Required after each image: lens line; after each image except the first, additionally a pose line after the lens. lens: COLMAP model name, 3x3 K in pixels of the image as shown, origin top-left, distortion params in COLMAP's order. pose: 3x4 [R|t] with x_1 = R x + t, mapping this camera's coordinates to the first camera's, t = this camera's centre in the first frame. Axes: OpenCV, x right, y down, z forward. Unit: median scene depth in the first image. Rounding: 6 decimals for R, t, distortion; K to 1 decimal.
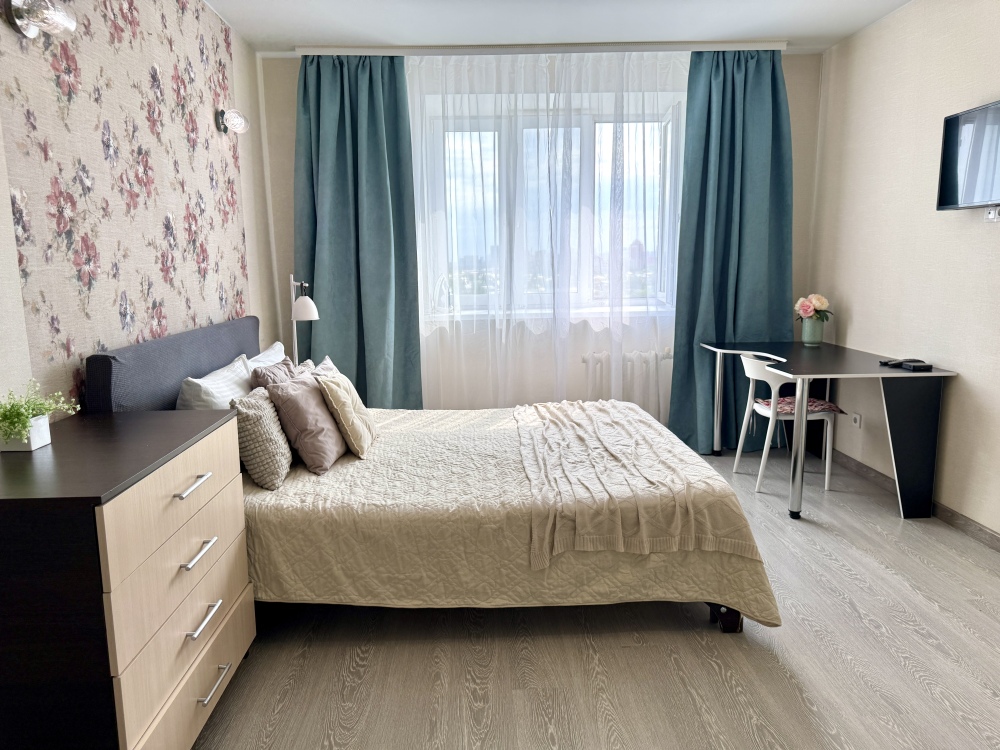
lens RADIAL K [[704.8, 0, 498.5], [0, 704.8, 372.3], [0, 0, 1]] dist [0.081483, -0.081108]
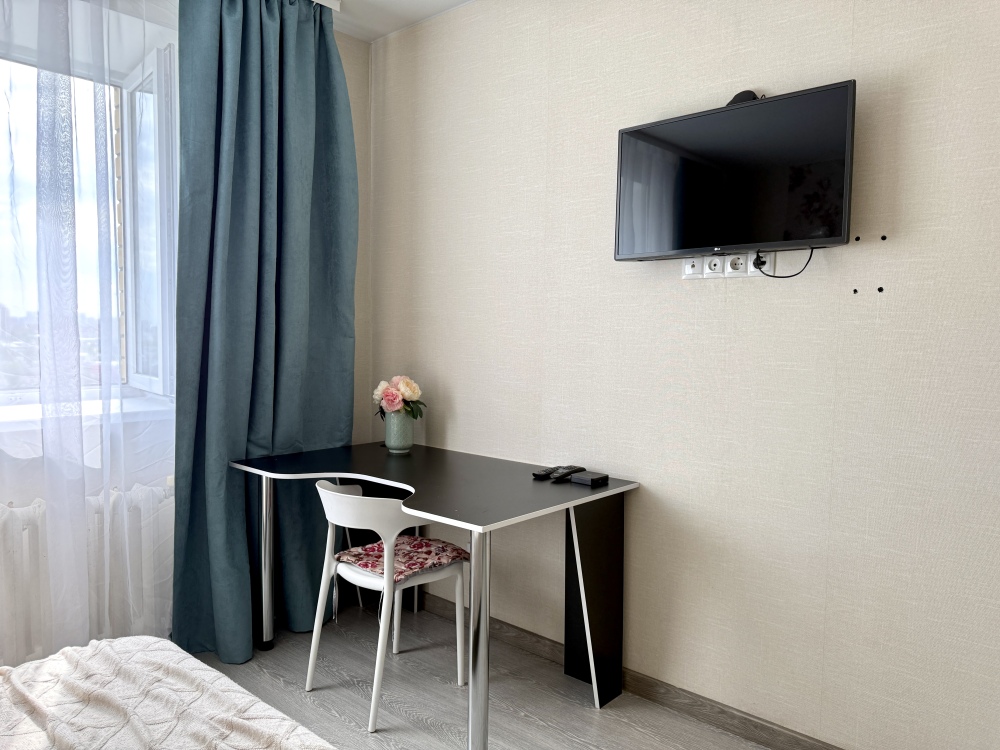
lens RADIAL K [[696.4, 0, 501.7], [0, 696.4, 379.1], [0, 0, 1]] dist [0.085260, -0.131337]
pose [[0.685687, -0.031539, 0.727213, 0.024062], [0.095666, 0.994299, -0.047081, -0.067108], [-0.721582, 0.101852, 0.684796, 0.477772]]
